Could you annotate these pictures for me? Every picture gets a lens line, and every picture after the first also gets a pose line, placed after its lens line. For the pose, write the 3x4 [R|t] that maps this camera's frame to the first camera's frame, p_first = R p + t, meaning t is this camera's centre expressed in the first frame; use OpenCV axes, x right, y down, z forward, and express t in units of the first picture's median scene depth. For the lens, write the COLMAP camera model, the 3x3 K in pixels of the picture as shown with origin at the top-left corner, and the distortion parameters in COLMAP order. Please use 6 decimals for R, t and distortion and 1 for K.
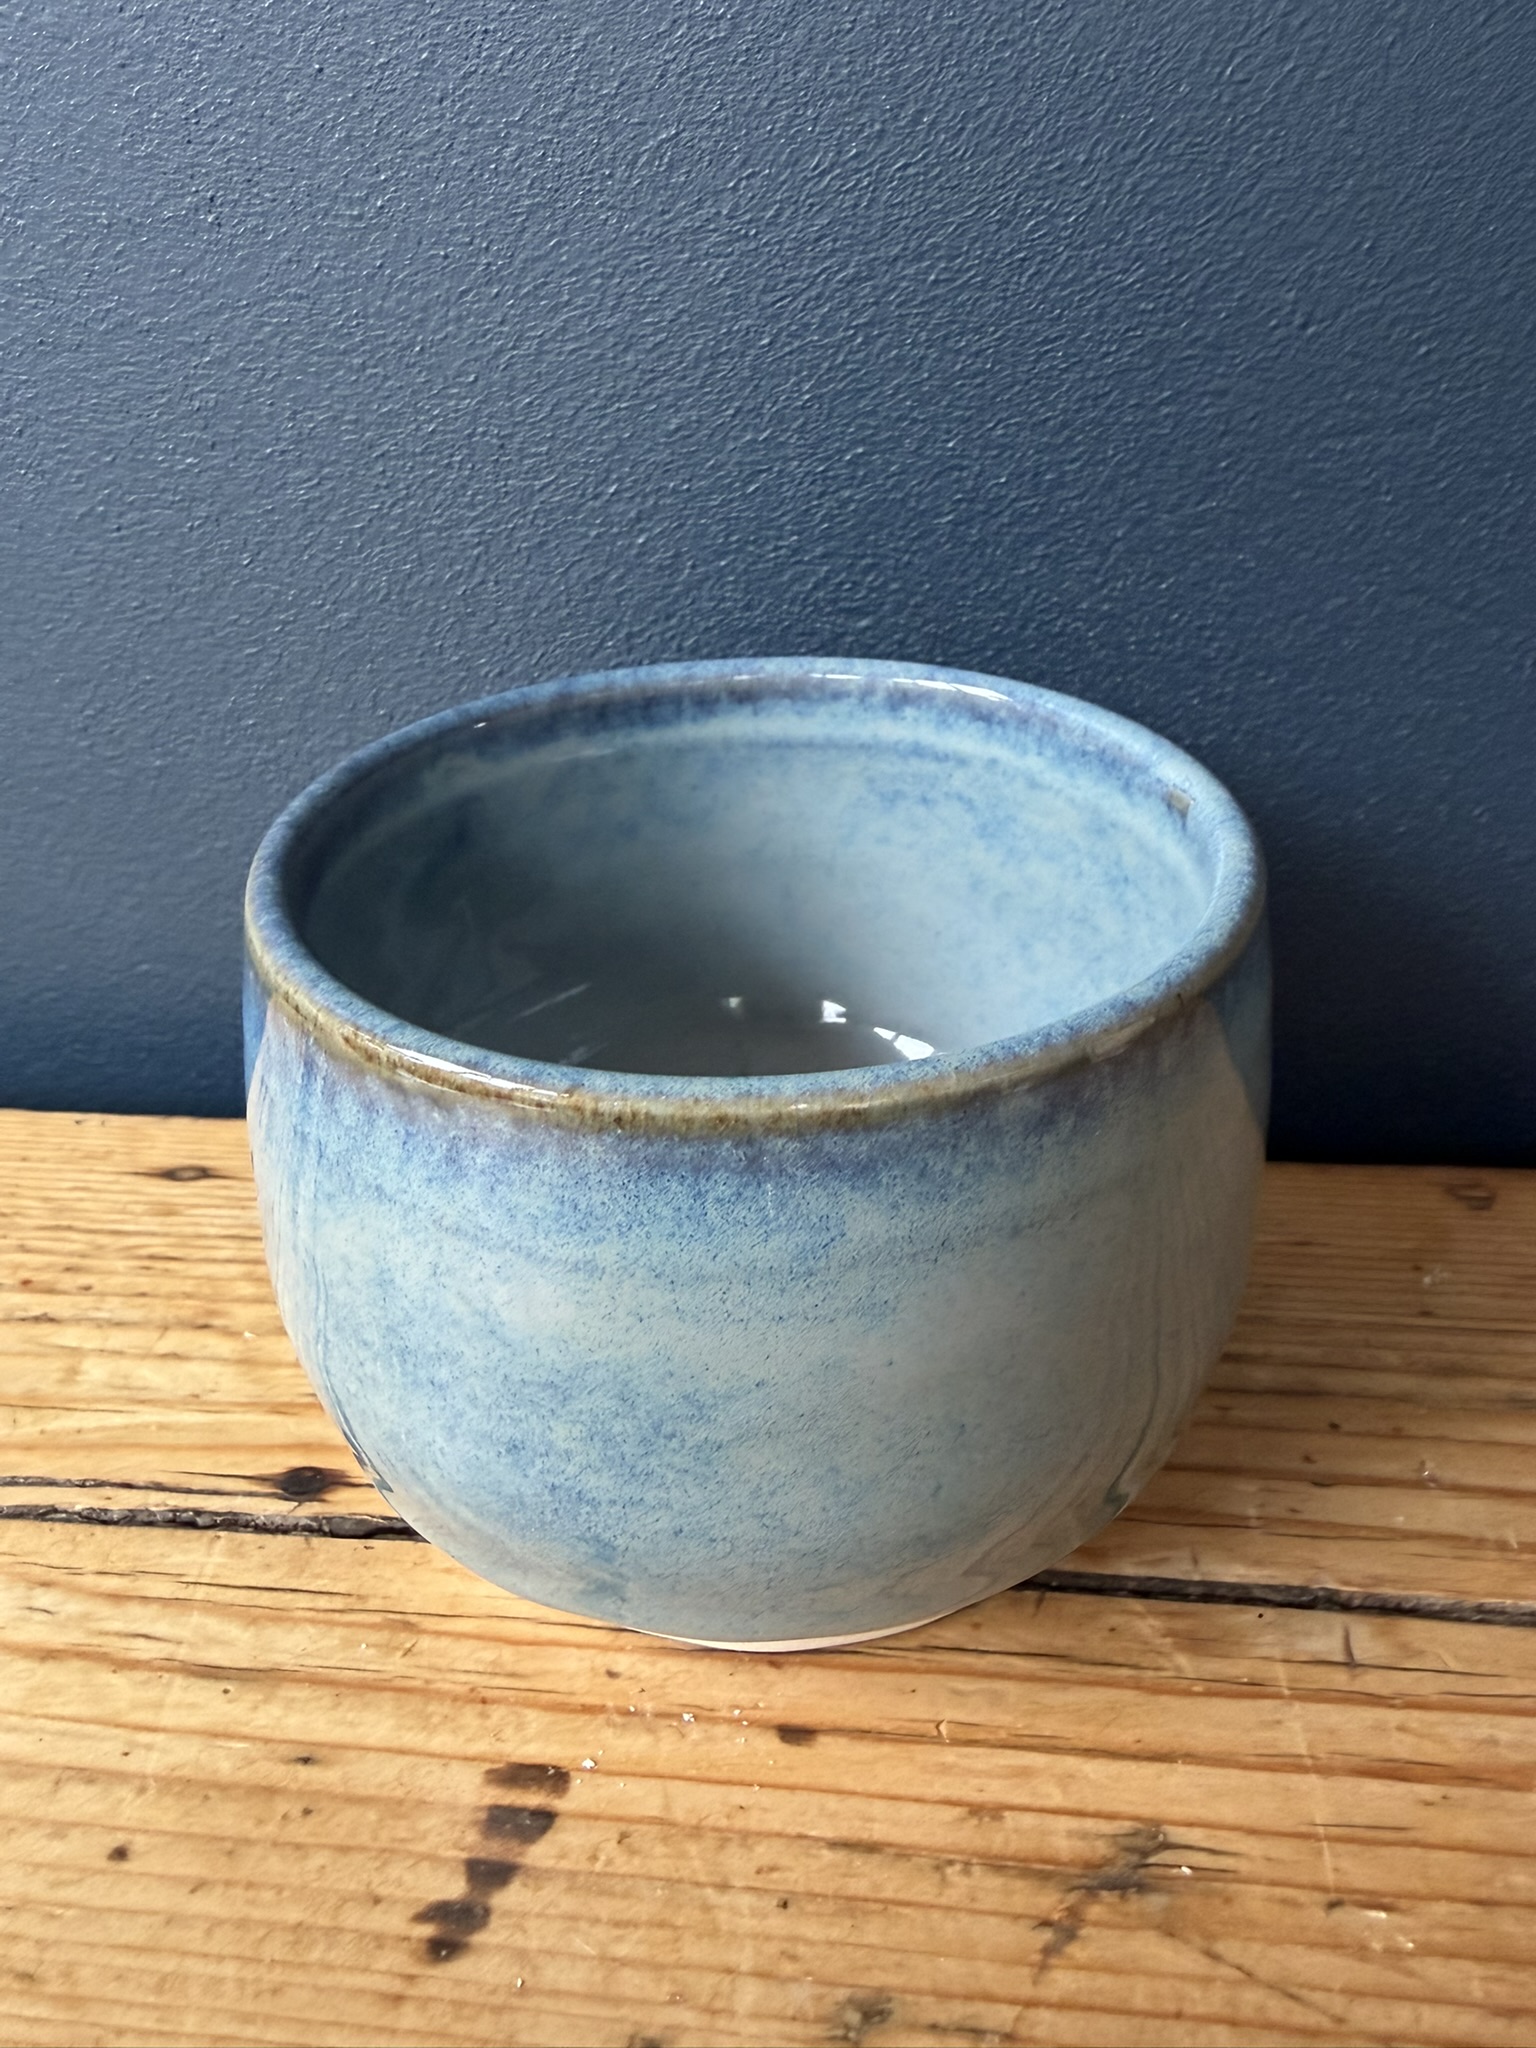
lens RADIAL K [[1590.8, 0, 775.7], [0, 1590.8, 879.3], [0, 0, 1]] dist [-0.010939, 0.020575]
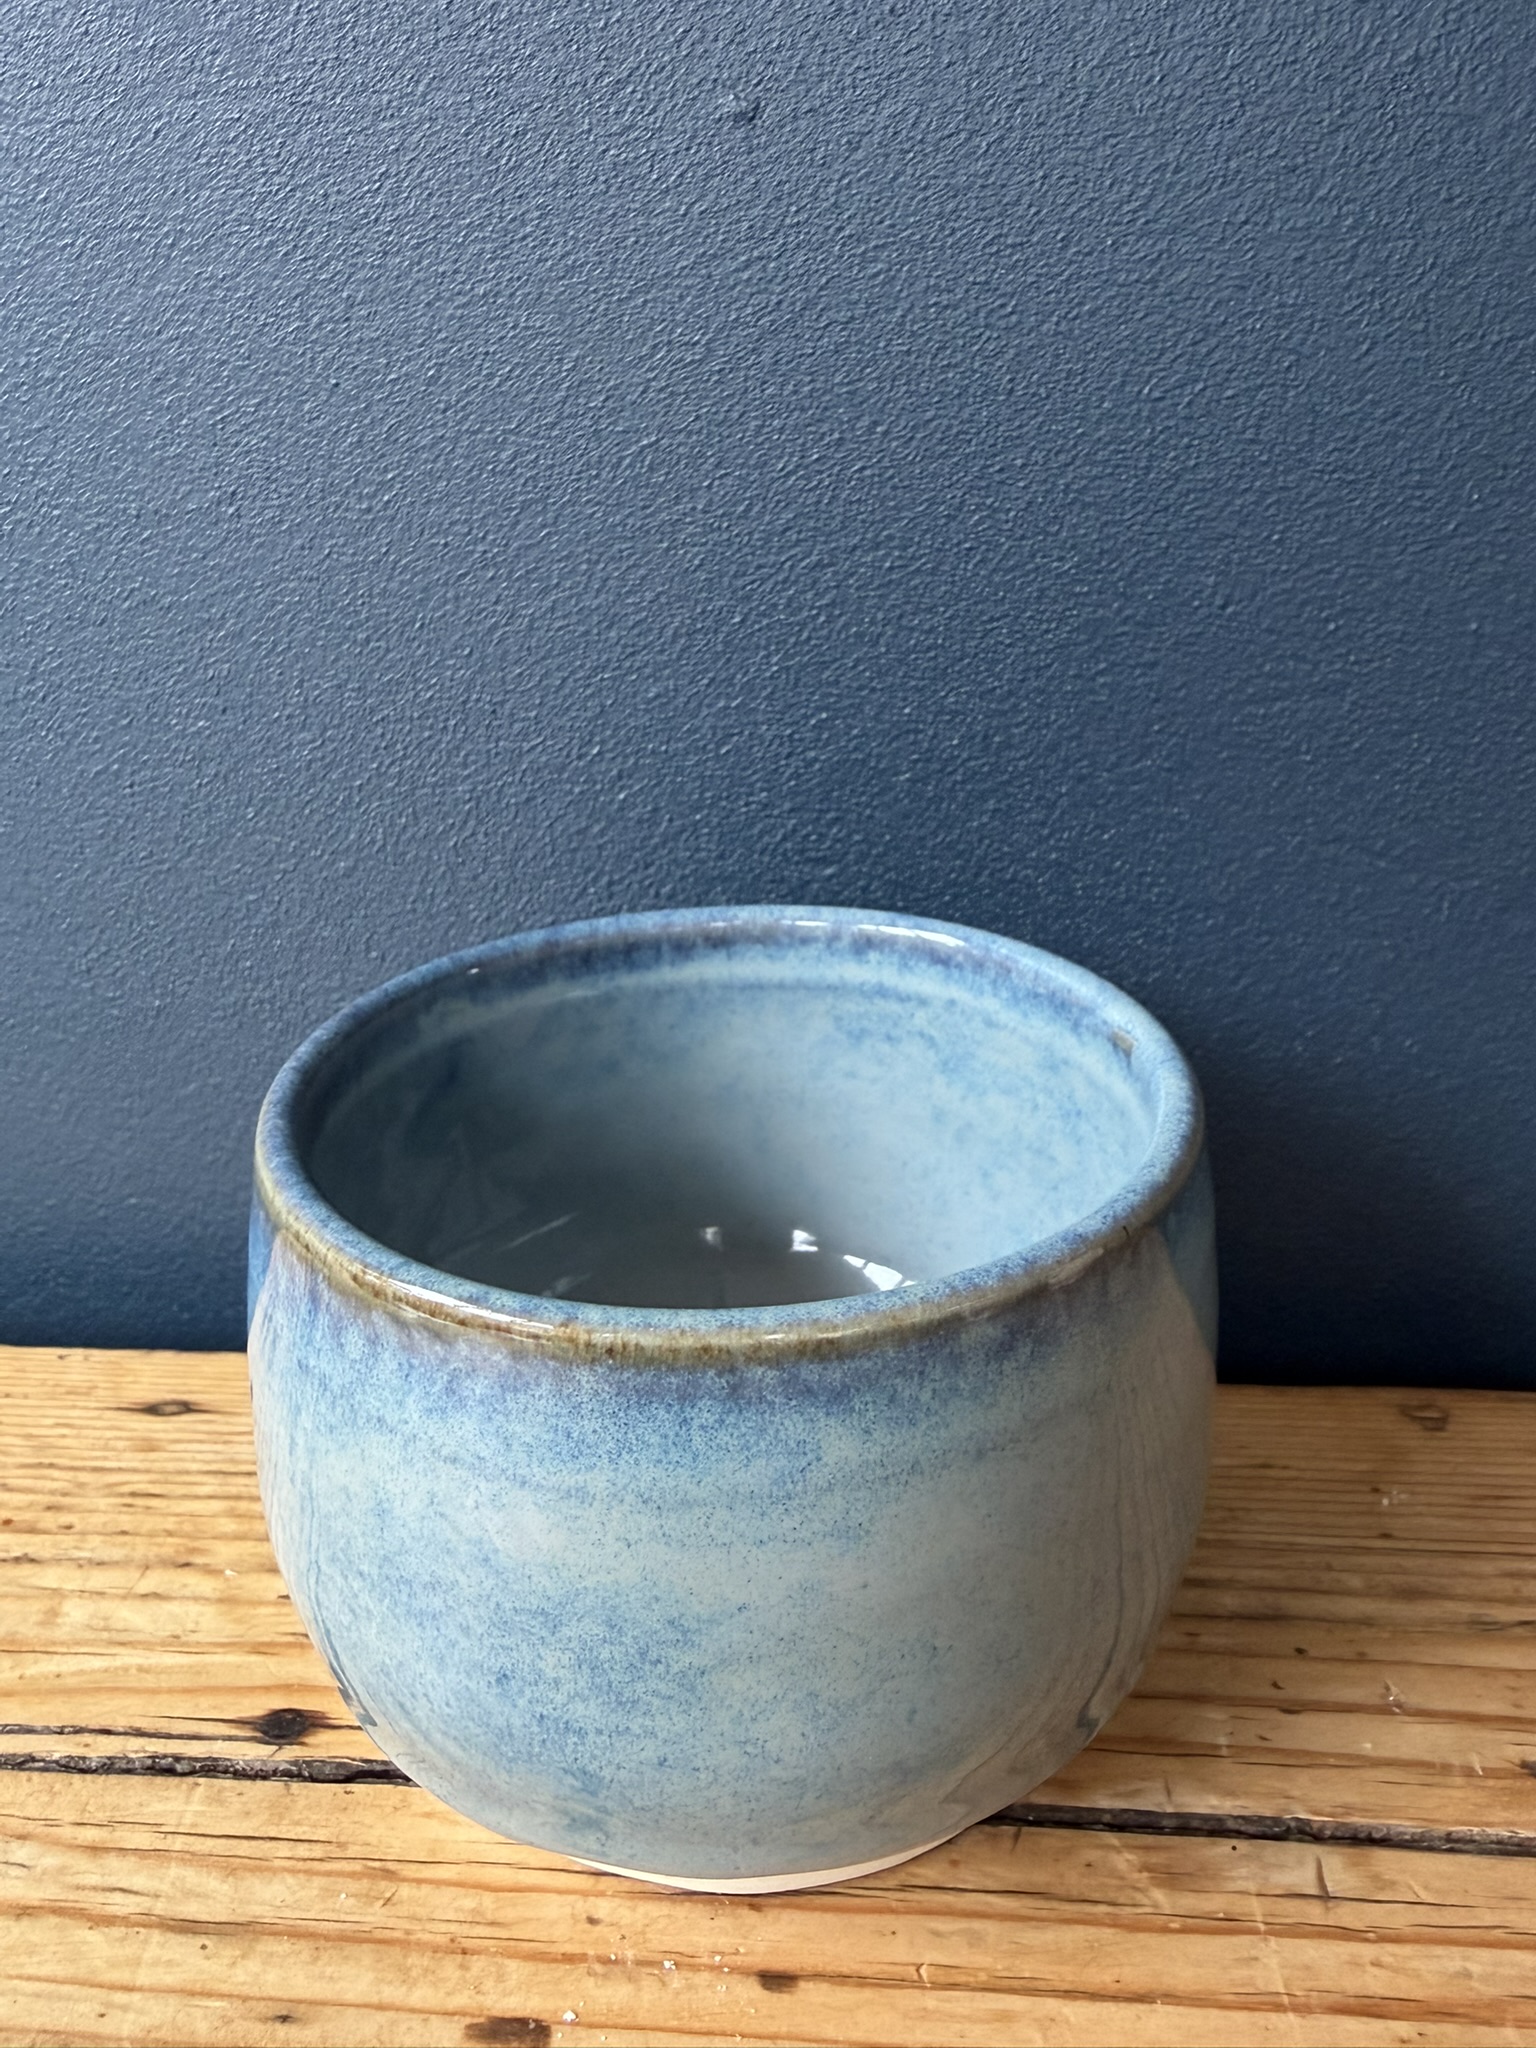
lens RADIAL K [[1616.8, 0, 765.2], [0, 1616.8, 867.0], [0, 0, 1]] dist [0.006743, -0.024448]
pose [[0.999845, -0.005034, 0.016894, -0.008550], [0.007348, 0.990151, -0.139810, -0.015680], [-0.016024, 0.139913, 0.990034, -0.108330]]
